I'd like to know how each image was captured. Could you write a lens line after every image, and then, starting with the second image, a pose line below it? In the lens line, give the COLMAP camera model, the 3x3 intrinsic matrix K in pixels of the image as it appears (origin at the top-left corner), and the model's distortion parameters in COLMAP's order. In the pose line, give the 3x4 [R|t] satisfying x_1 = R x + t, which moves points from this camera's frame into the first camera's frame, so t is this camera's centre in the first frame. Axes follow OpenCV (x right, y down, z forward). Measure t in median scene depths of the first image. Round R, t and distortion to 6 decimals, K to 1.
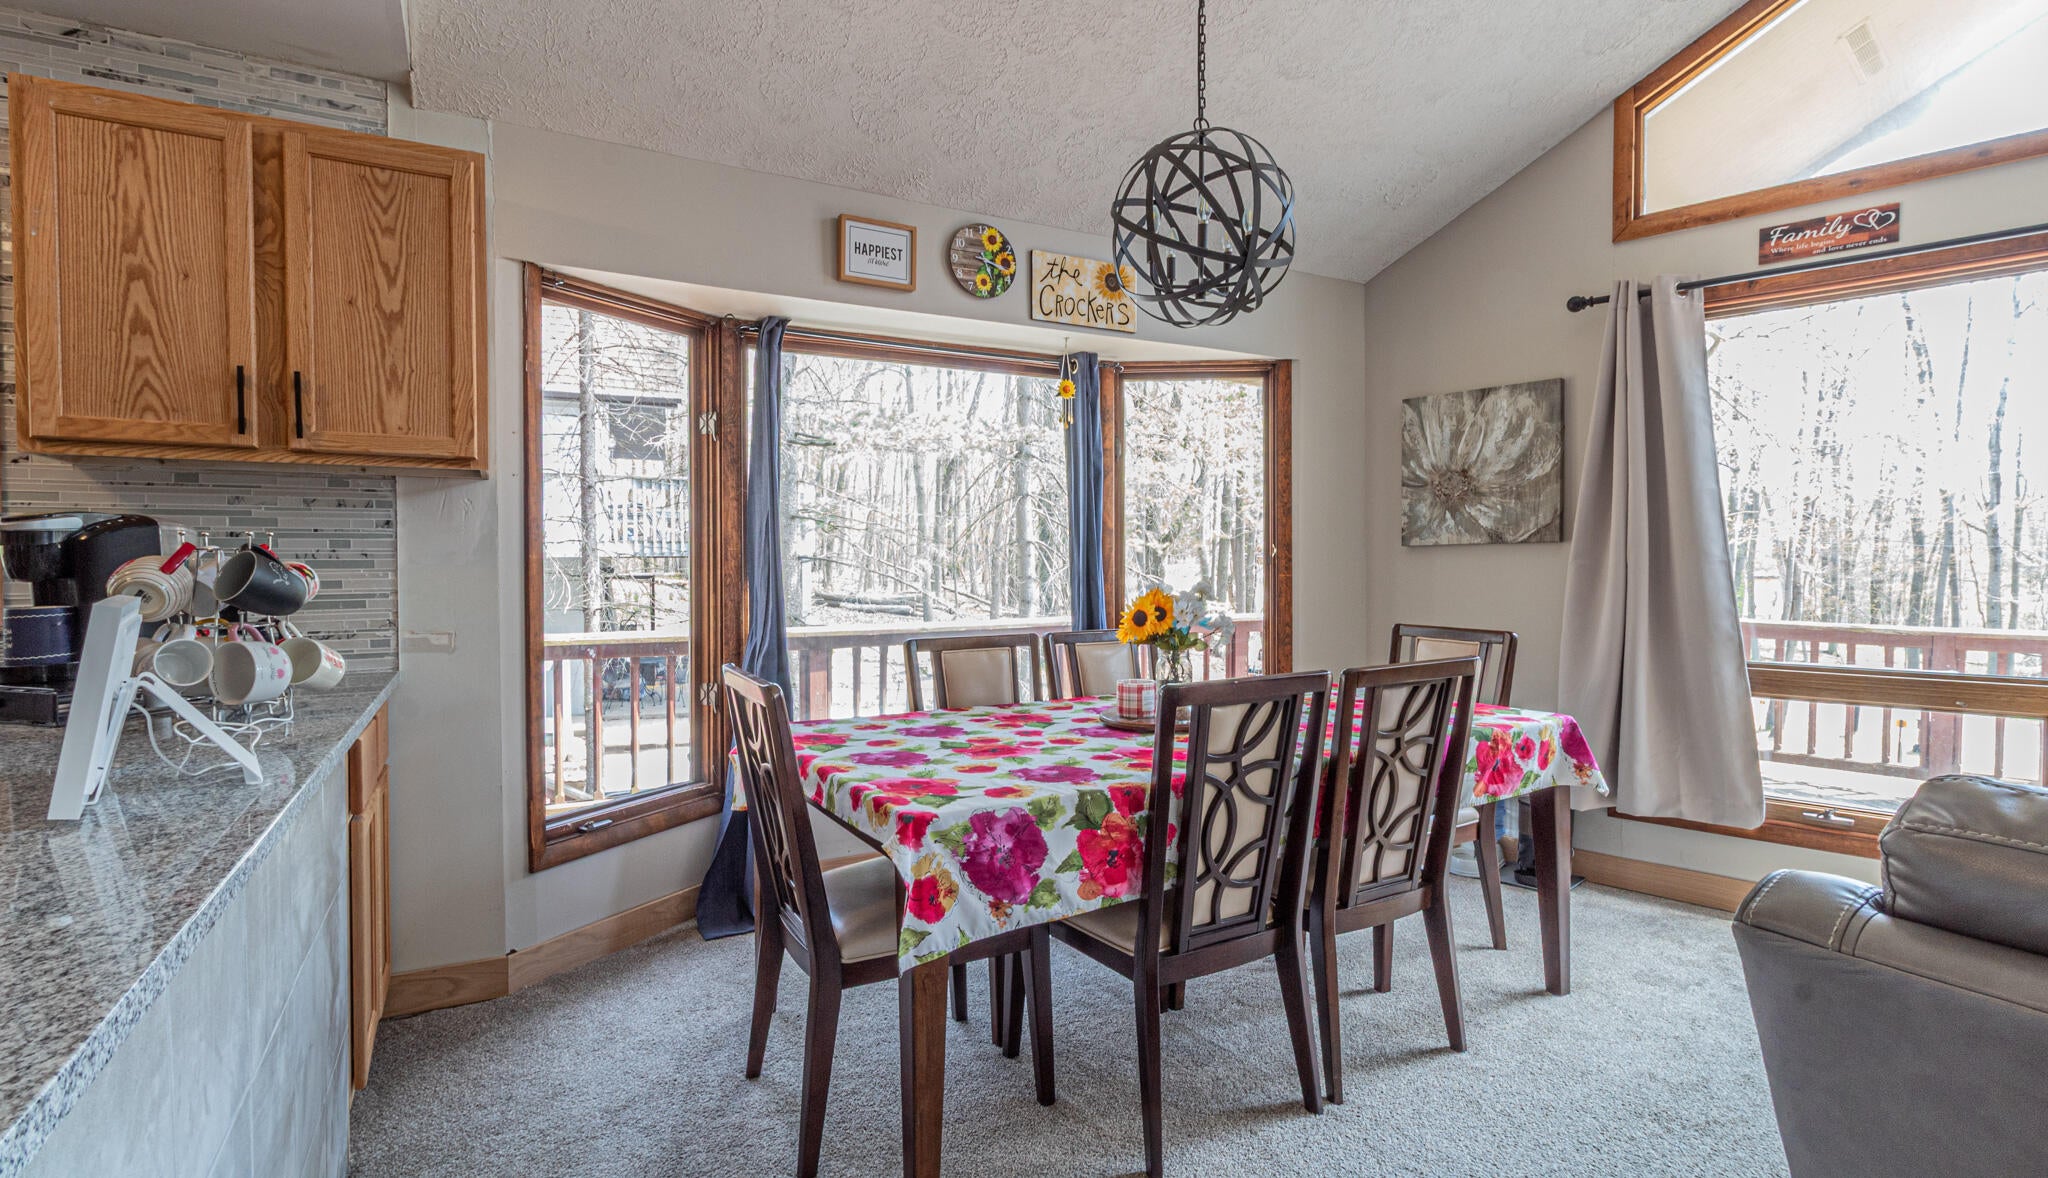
lens RADIAL K [[984.0, 0, 1022.5], [0, 984.0, 593.7], [0, 0, 1]] dist [-0.004893, -0.000883]
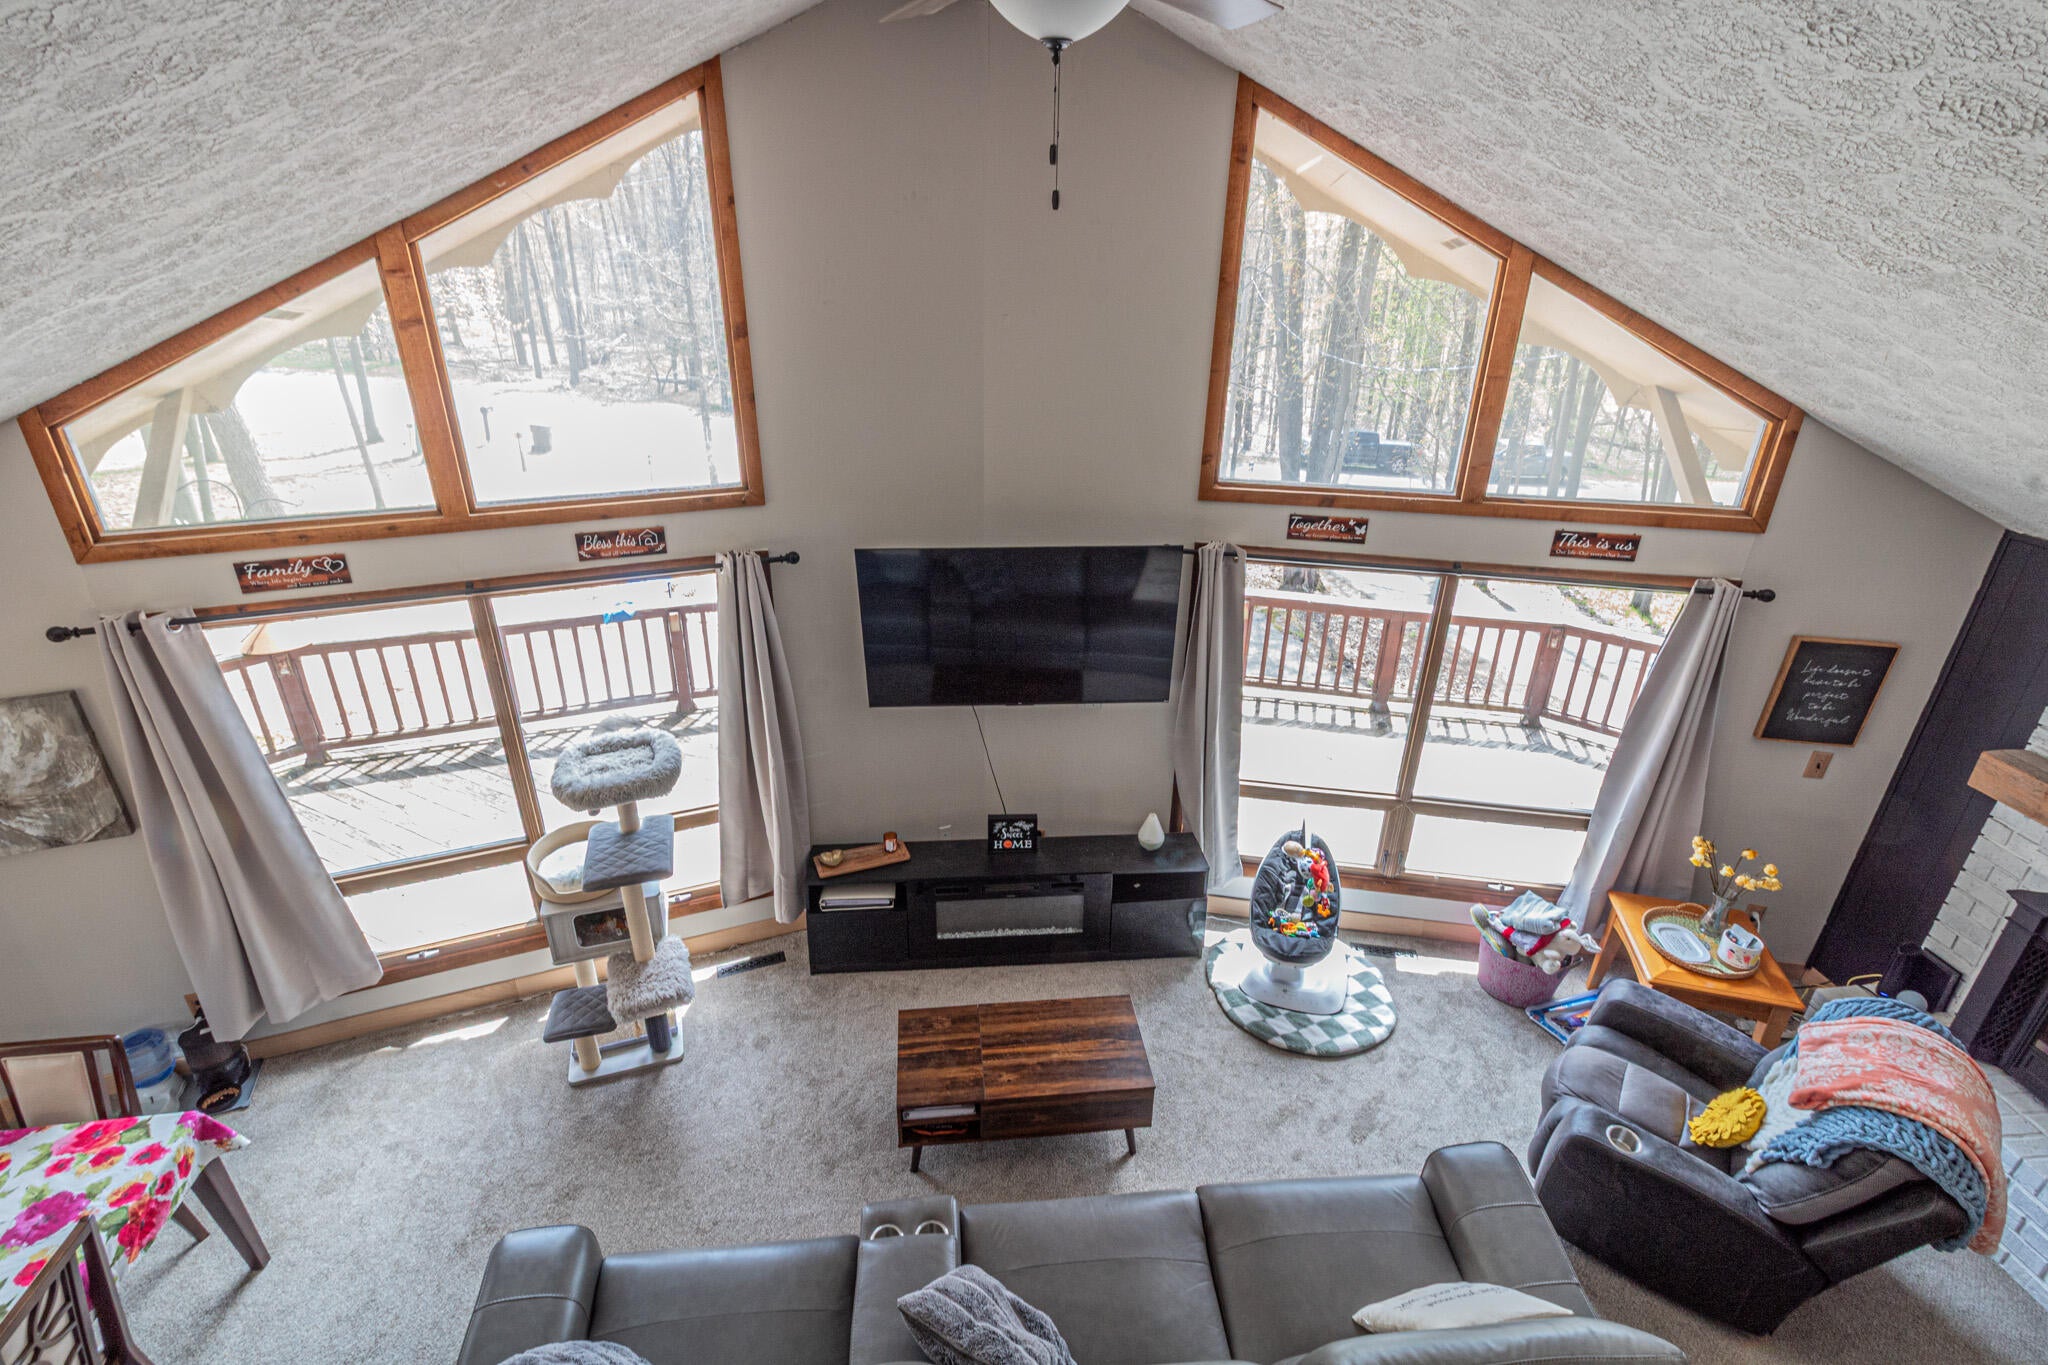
lens RADIAL K [[967.4, 0, 1023.6], [0, 967.4, 675.6], [0, 0, 1]] dist [0.002295, 0.001178]
pose [[0.376517, -0.386267, 0.842041, 0.155355], [0.002370, 0.909328, 0.416074, -1.007128], [-0.926407, -0.154663, 0.343293, -0.334826]]
